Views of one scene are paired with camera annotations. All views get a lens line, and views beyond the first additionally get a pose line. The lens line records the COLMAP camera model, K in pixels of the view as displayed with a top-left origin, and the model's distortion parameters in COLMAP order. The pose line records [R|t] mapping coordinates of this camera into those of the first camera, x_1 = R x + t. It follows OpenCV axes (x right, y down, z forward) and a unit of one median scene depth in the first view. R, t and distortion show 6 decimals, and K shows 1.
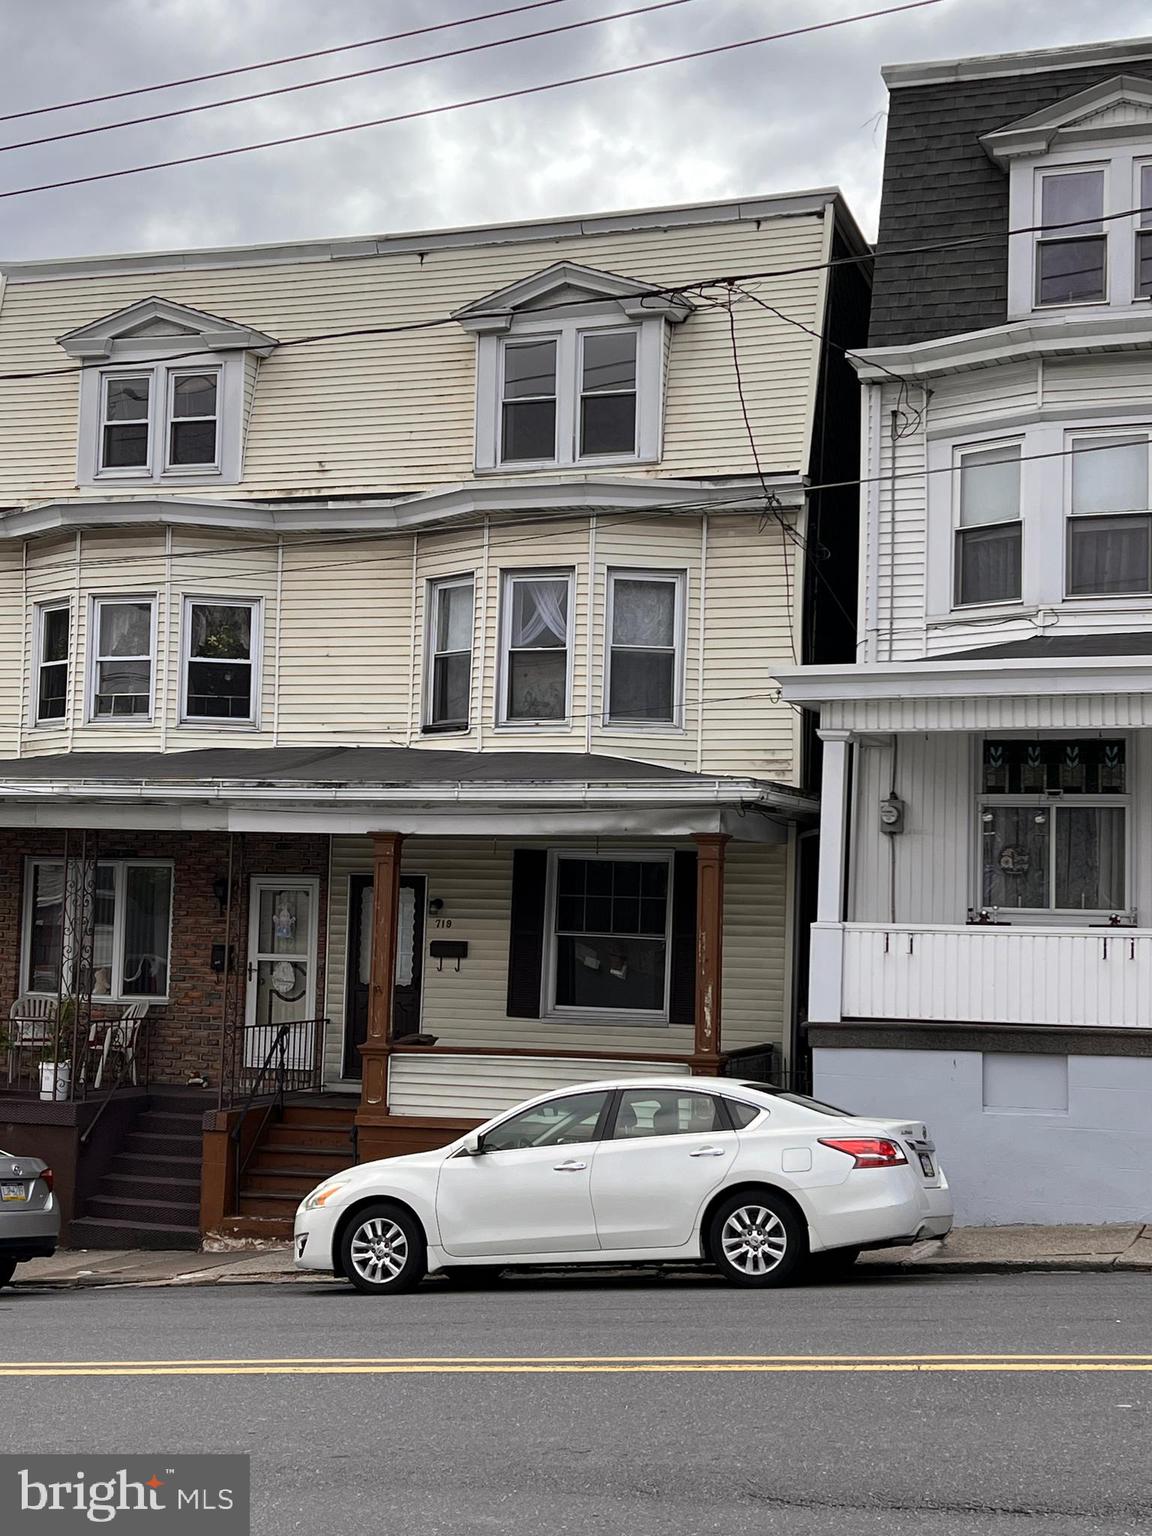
lens RADIAL K [[2129.8, 0, 576.9], [0, 2129.8, 769.5], [0, 0, 1]] dist [0.072105, 0.000000]
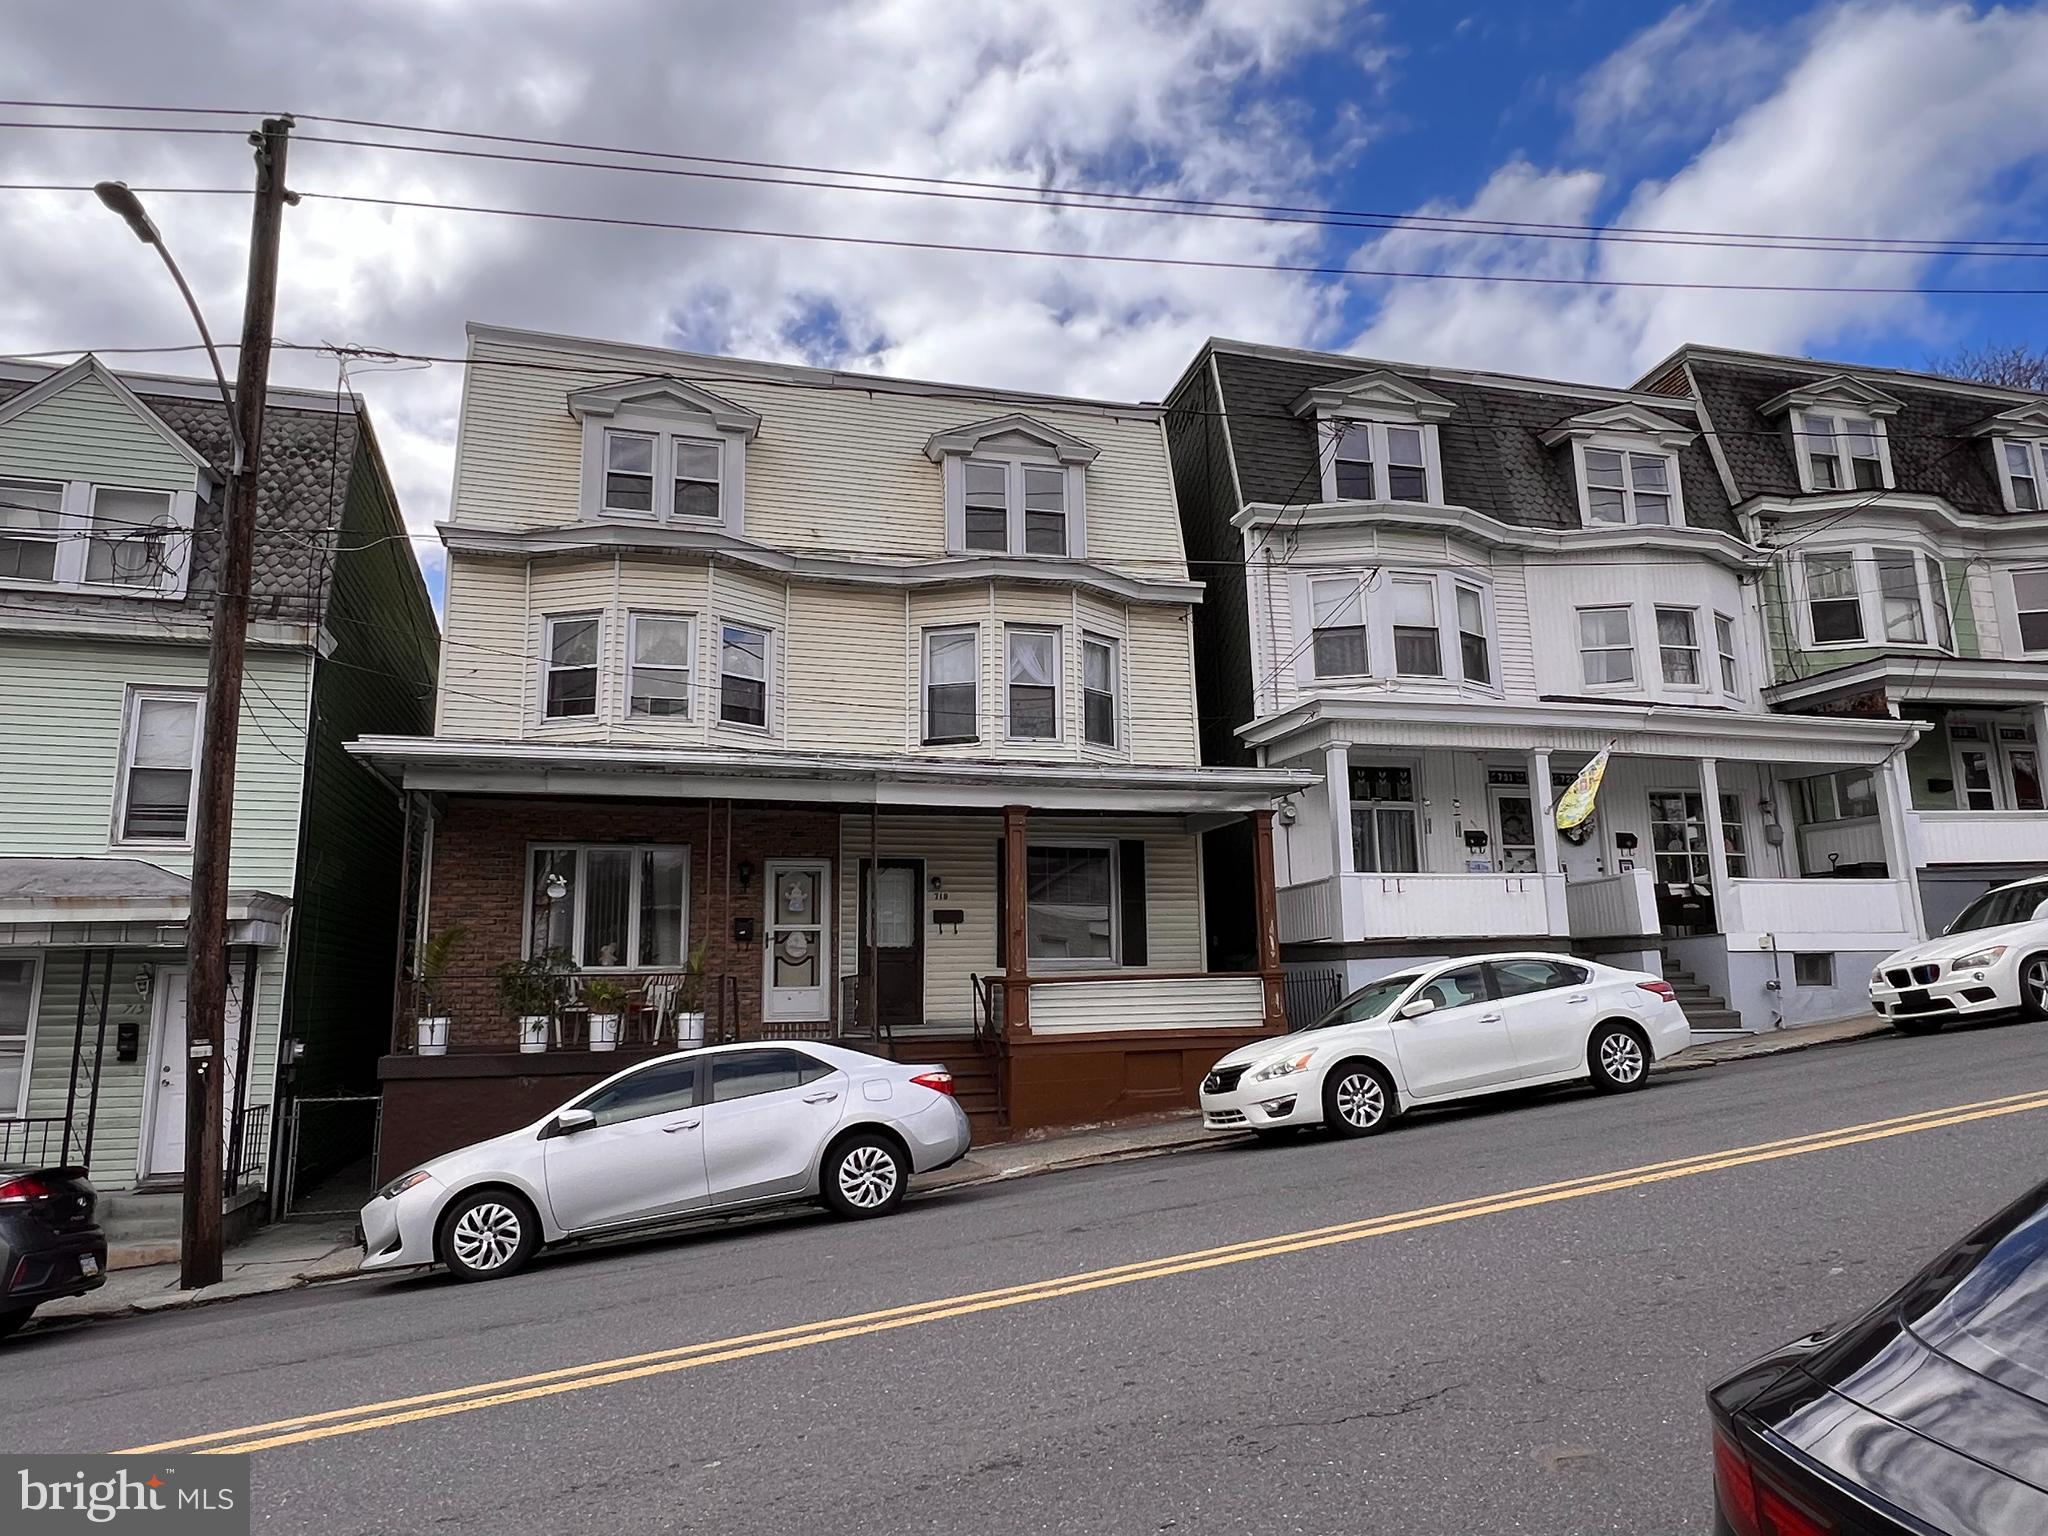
lens RADIAL K [[1308.3, 0, 1023.7], [0, 1308.3, 761.0], [0, 0, 1]] dist [-0.001474, 0.000643]
pose [[0.806002, 0.069676, 0.587797, -0.496266], [-0.000853, 0.993183, -0.116560, 0.085241], [-0.591912, 0.093447, 0.800567, 0.355076]]
